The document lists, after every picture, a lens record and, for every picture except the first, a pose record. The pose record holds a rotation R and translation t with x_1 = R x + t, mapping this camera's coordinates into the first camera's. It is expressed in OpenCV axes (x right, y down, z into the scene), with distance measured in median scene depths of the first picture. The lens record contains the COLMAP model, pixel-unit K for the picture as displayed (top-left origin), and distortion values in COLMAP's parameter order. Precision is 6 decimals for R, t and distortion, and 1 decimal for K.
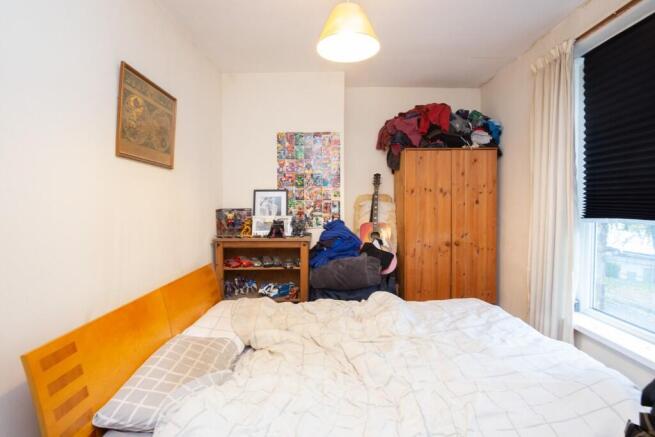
lens RADIAL K [[328.7, 0, 322.3], [0, 328.7, 207.4], [0, 0, 1]] dist [-0.022991, -0.000321]
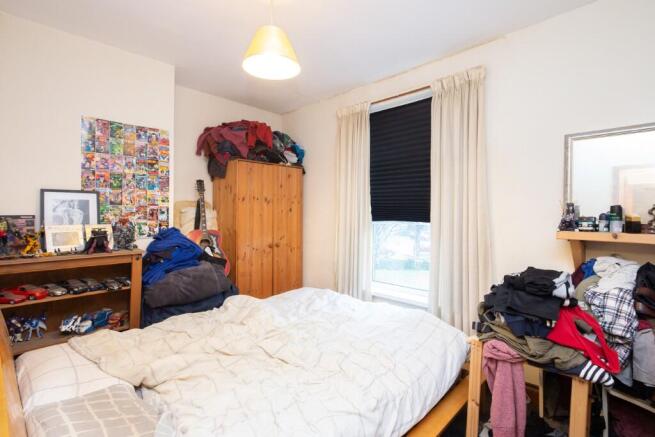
lens RADIAL K [[328.7, 0, 322.3], [0, 328.7, 207.4], [0, 0, 1]] dist [-0.022991, -0.000321]
pose [[0.674317, 0.017597, 0.738232, -0.337674], [0.004105, 0.999611, -0.027577, 0.008359], [-0.738430, 0.021626, 0.673983, 0.086745]]
